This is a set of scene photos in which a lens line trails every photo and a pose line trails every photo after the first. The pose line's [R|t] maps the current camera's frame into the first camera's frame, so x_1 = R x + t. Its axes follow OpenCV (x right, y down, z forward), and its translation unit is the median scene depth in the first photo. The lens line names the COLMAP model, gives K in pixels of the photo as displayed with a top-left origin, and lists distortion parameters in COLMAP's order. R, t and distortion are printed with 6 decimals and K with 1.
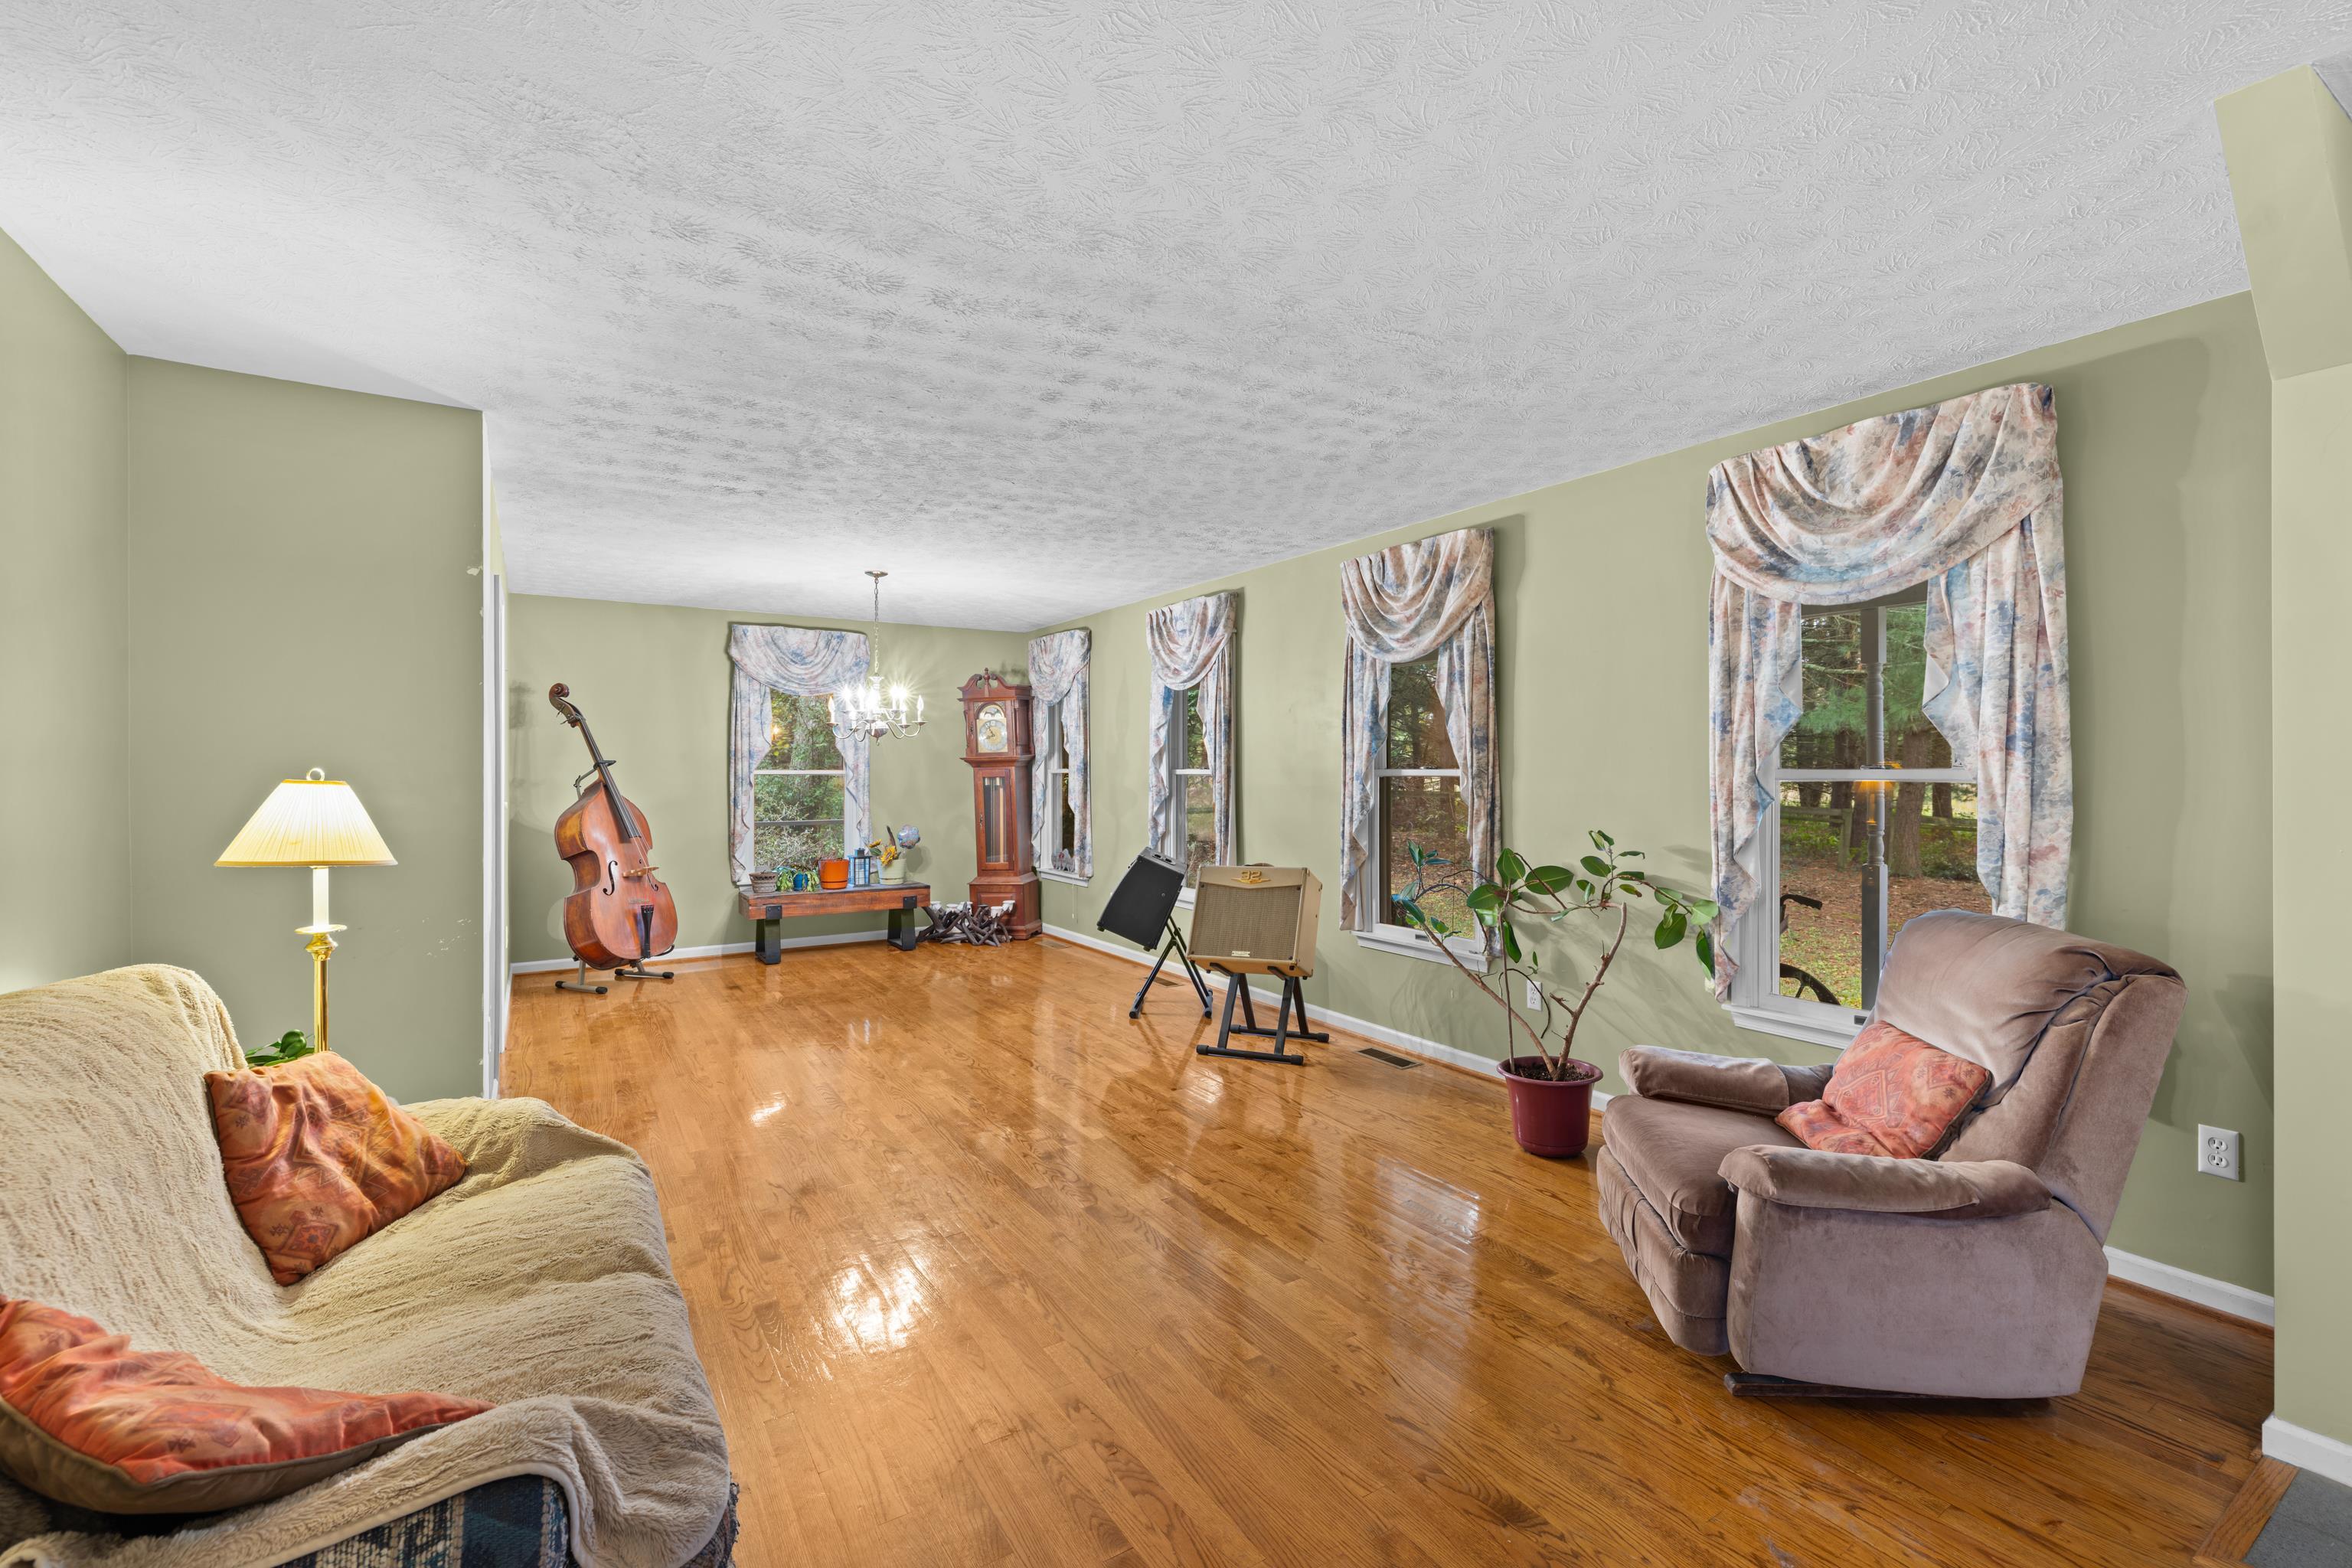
lens RADIAL K [[1023.2, 0, 1229.7], [0, 1023.2, 769.7], [0, 0, 1]] dist [0.000324, 0.000117]
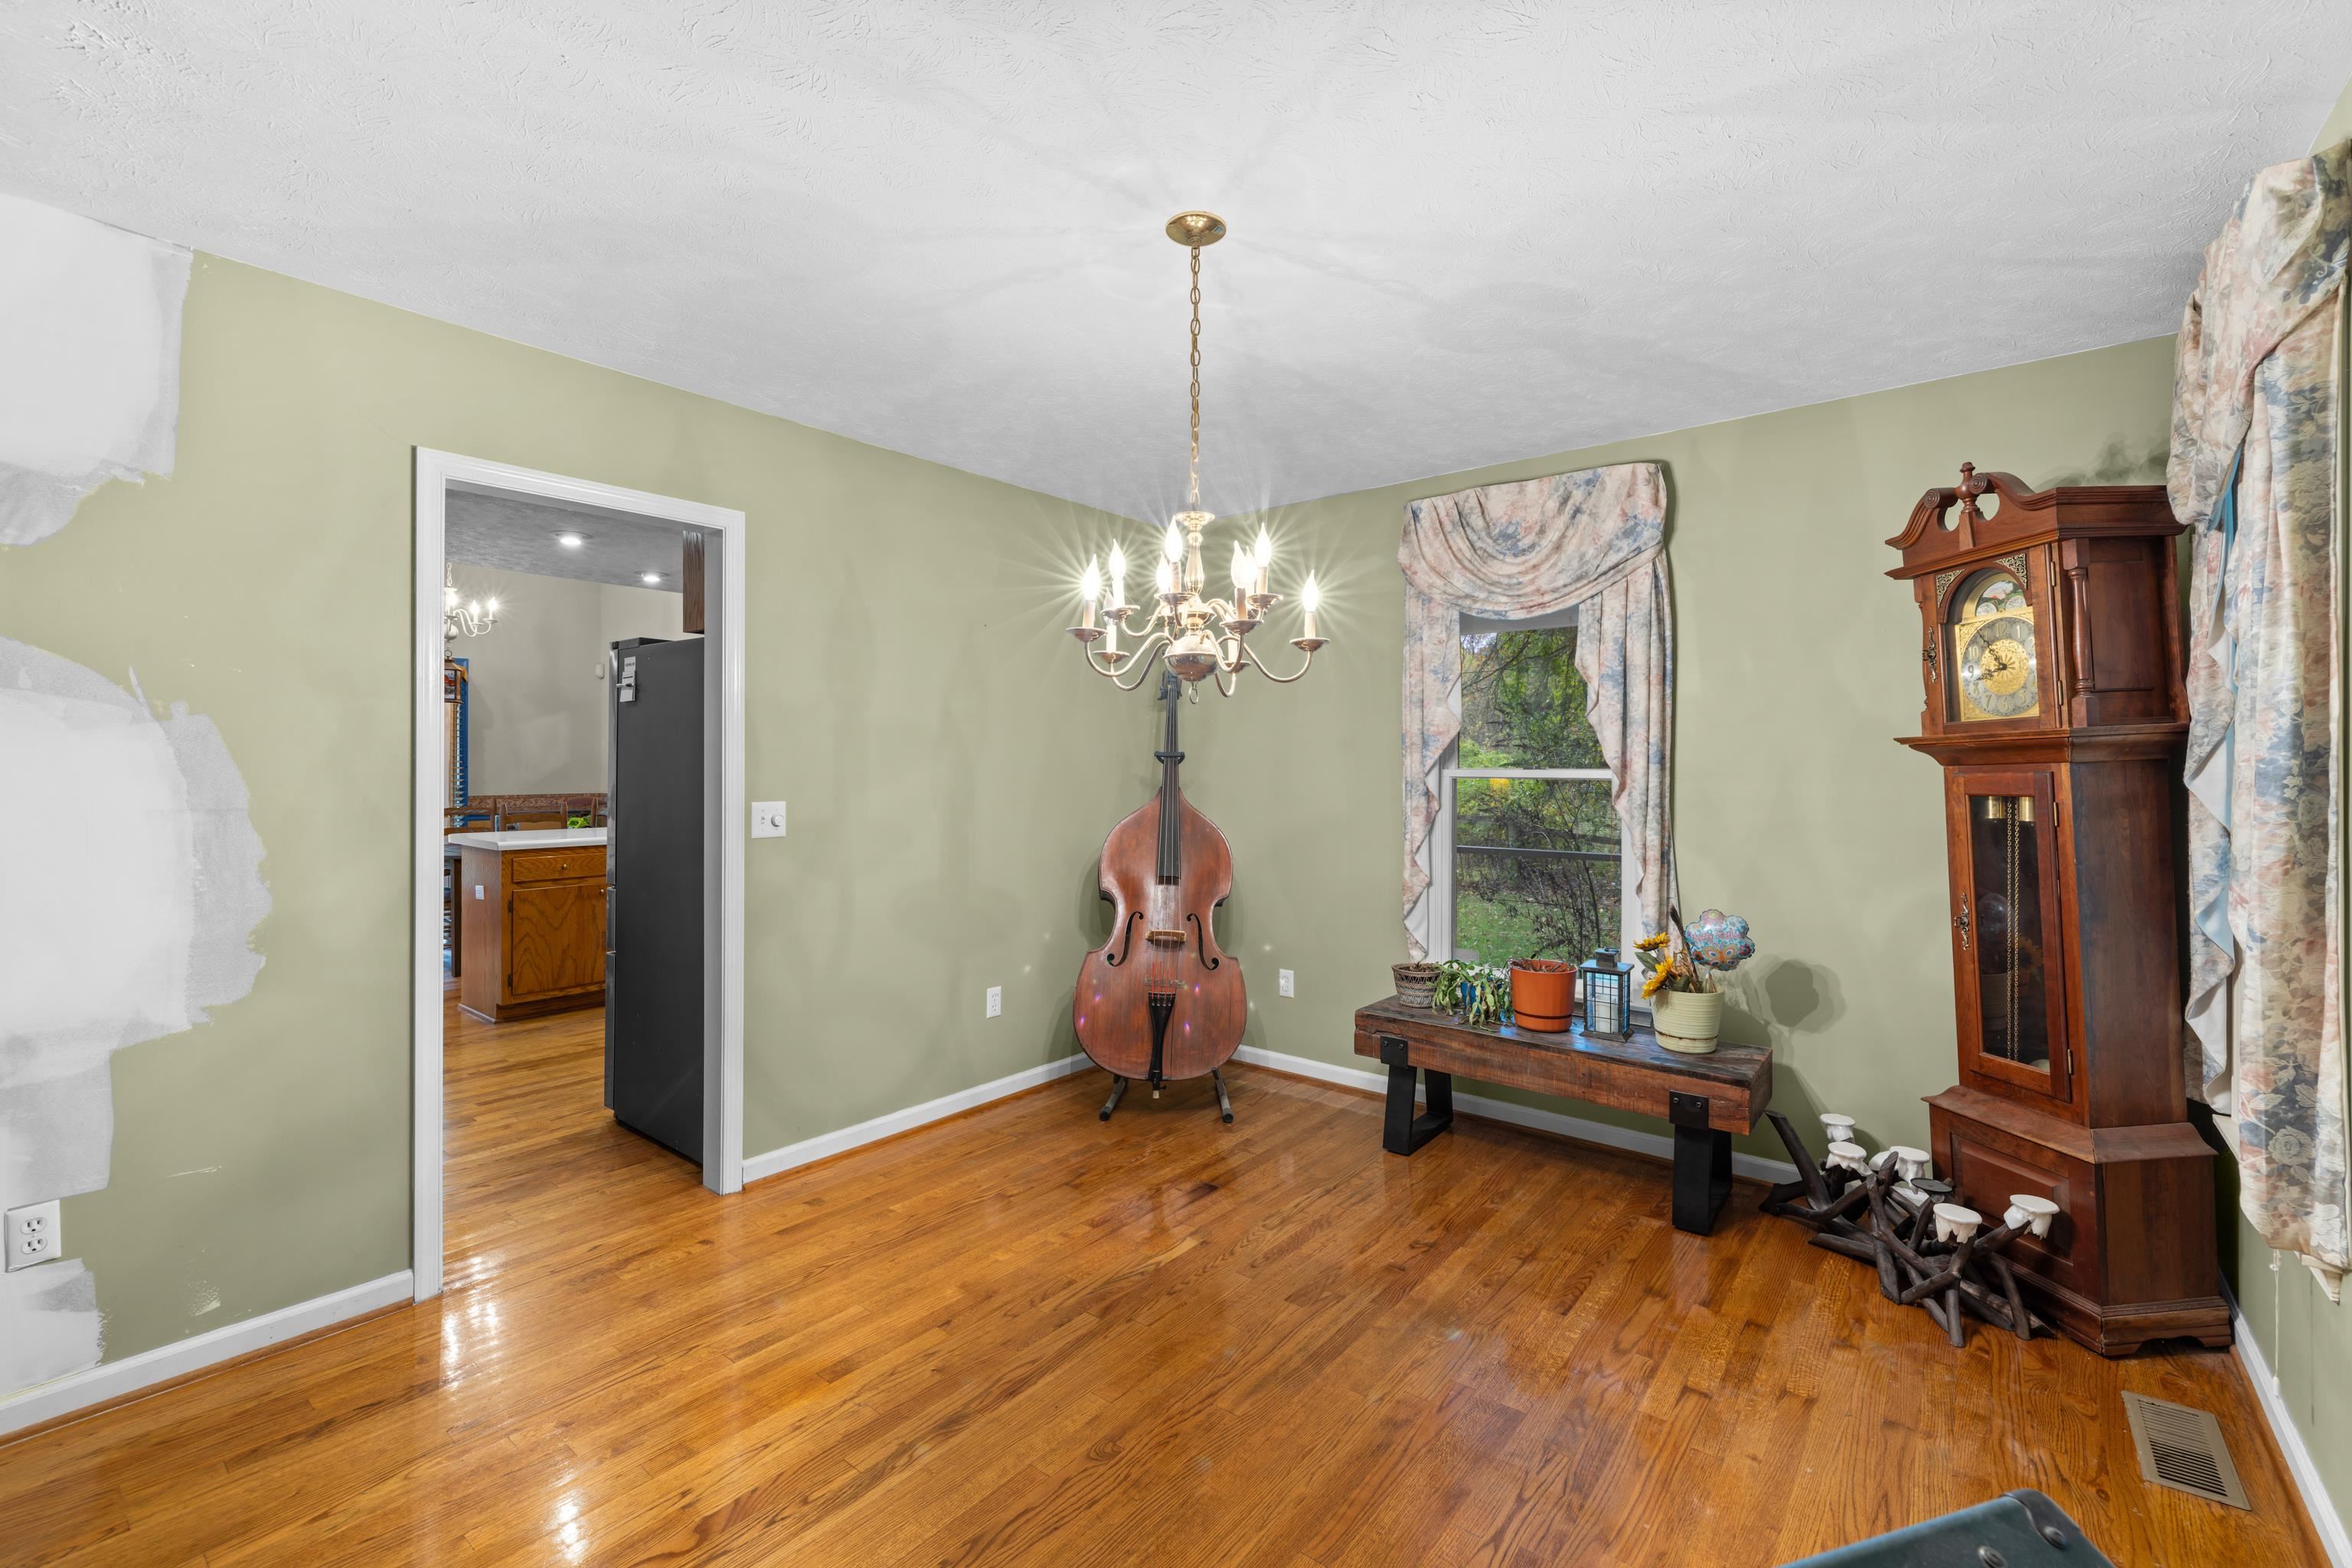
lens RADIAL K [[1007.3, 0, 1173.0], [0, 1007.3, 765.6], [0, 0, 1]] dist [0.002456, 0.000387]
pose [[0.295712, 0.003671, -0.955270, -0.005662], [-0.004828, 0.999986, 0.002348, -0.003276], [0.955265, 0.003918, 0.295726, 1.222514]]
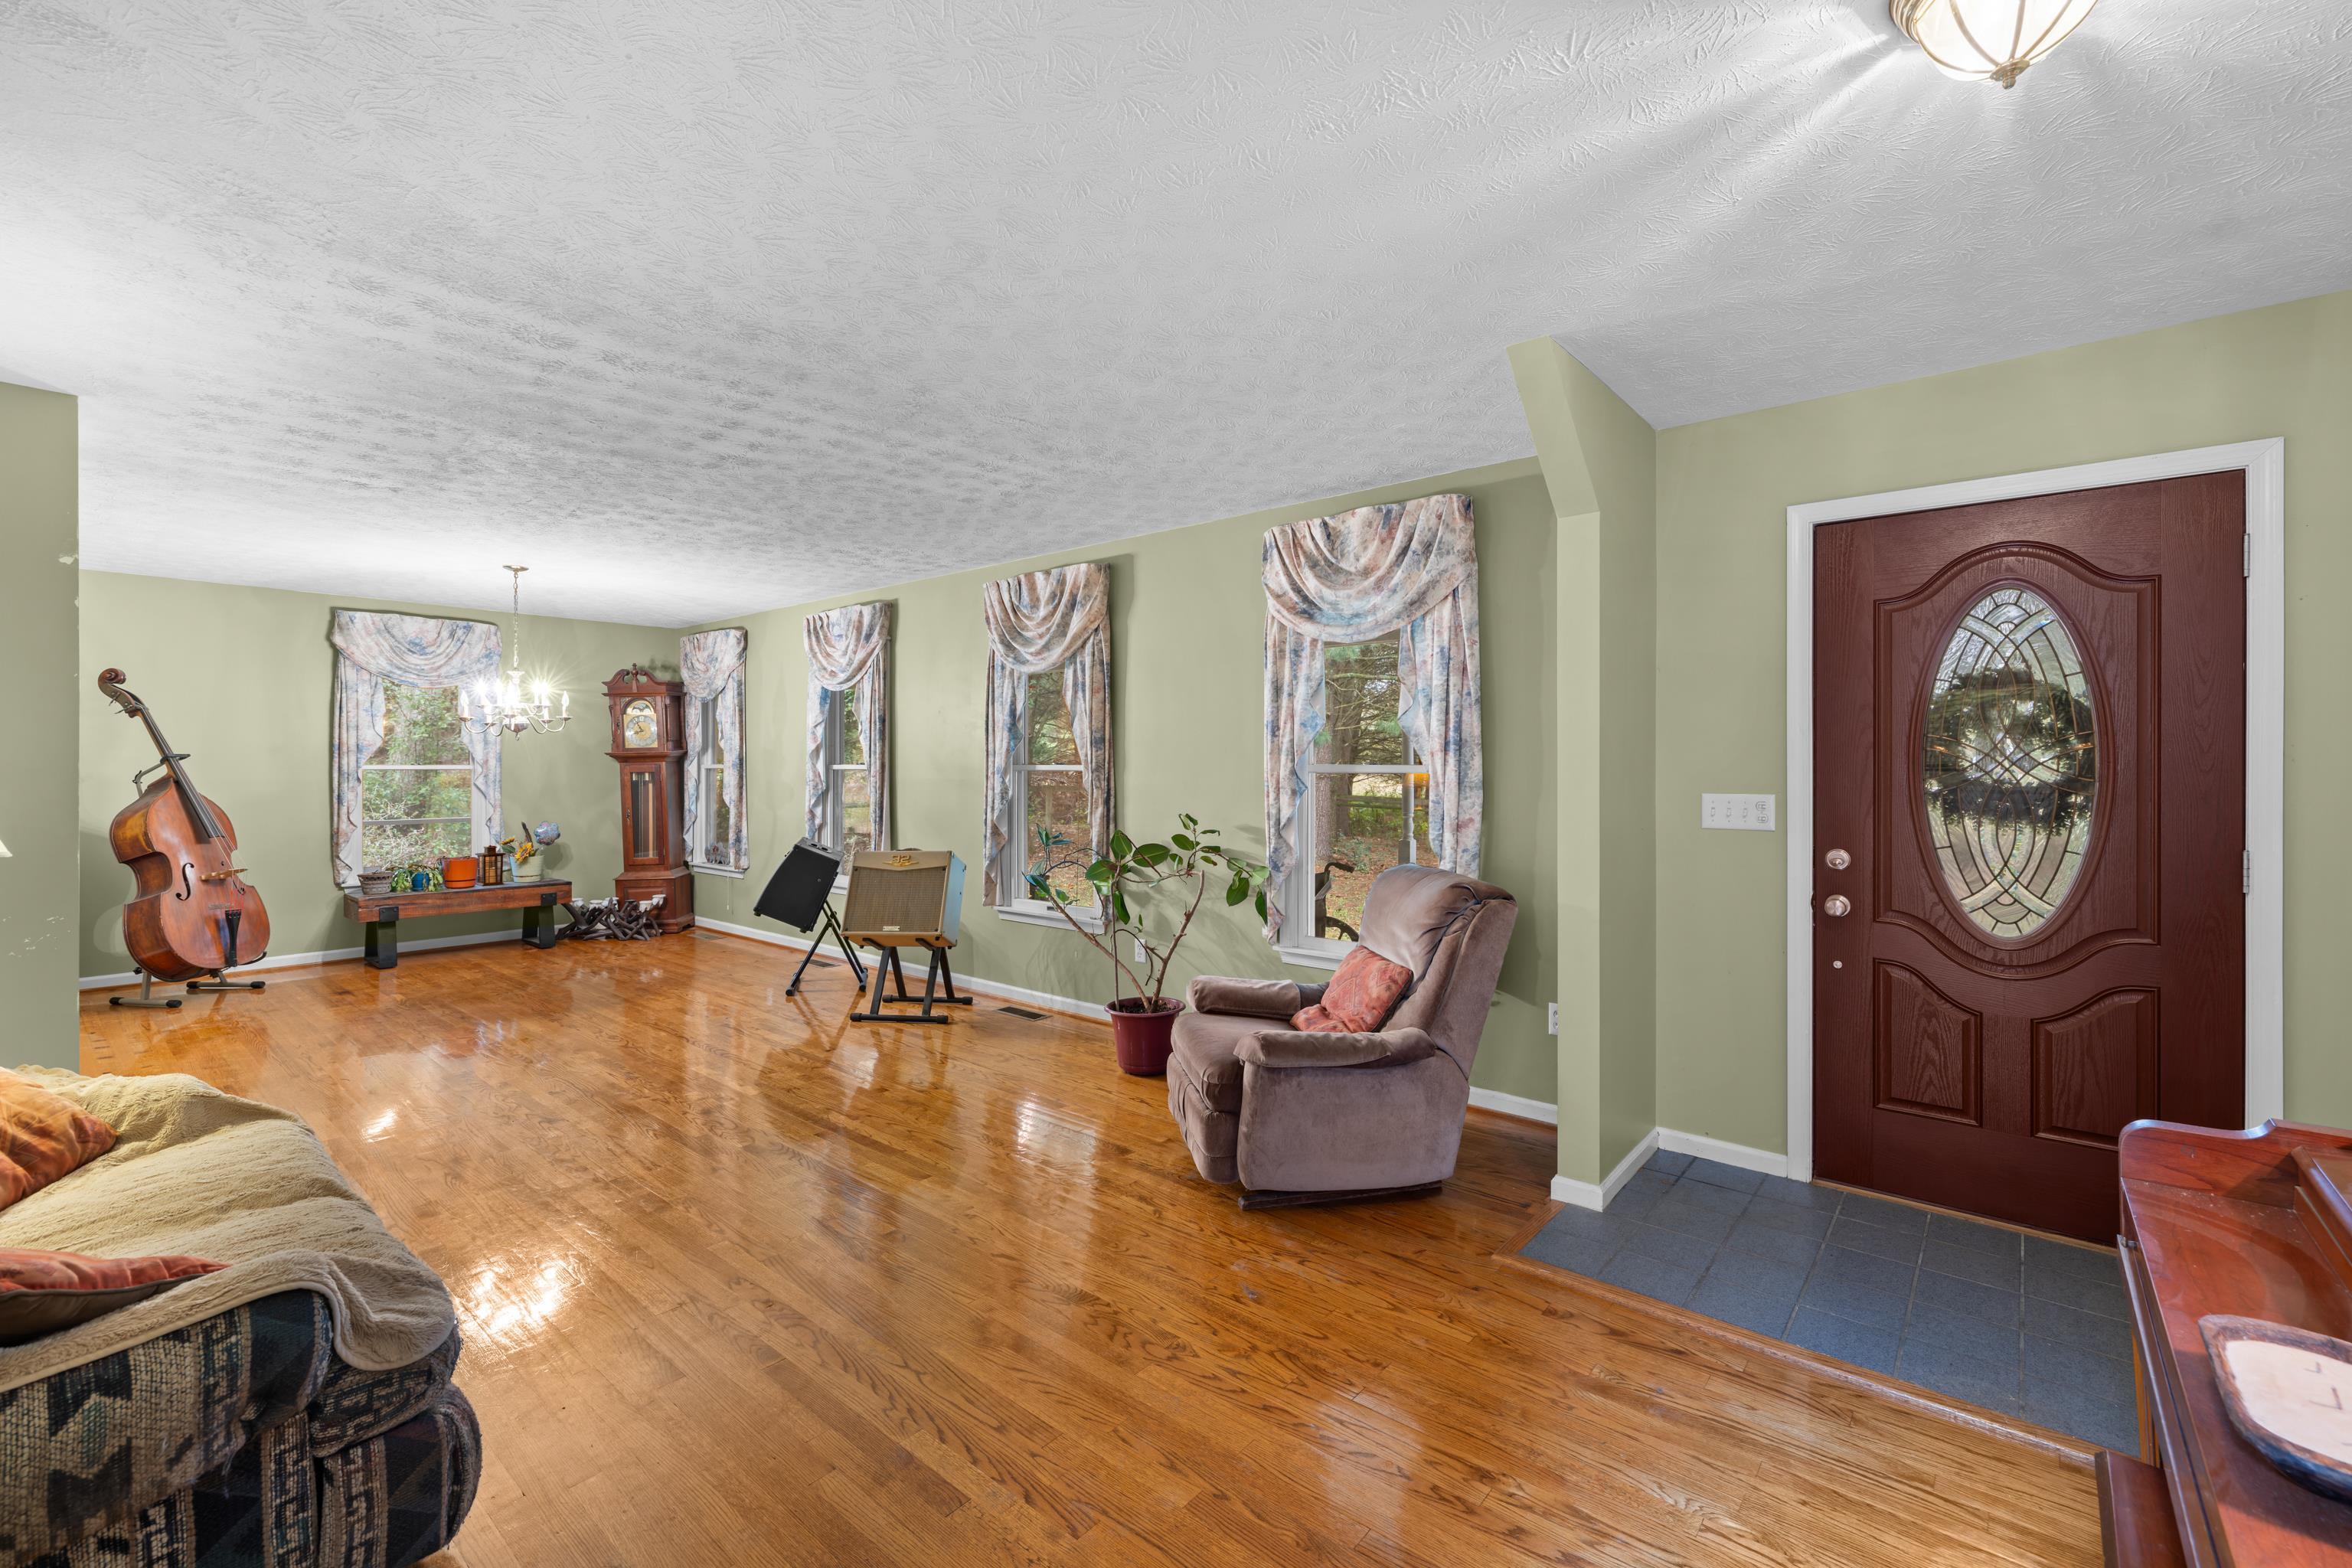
lens RADIAL K [[995.8, 0, 1170.9], [0, 995.8, 766.1], [0, 0, 1]] dist [0.000617, 0.000278]
pose [[0.963935, 0.000861, 0.266135, 0.016829], [-0.000917, 1.000000, 0.000084, 0.001093], [-0.266135, -0.000325, 0.963936, -0.147060]]
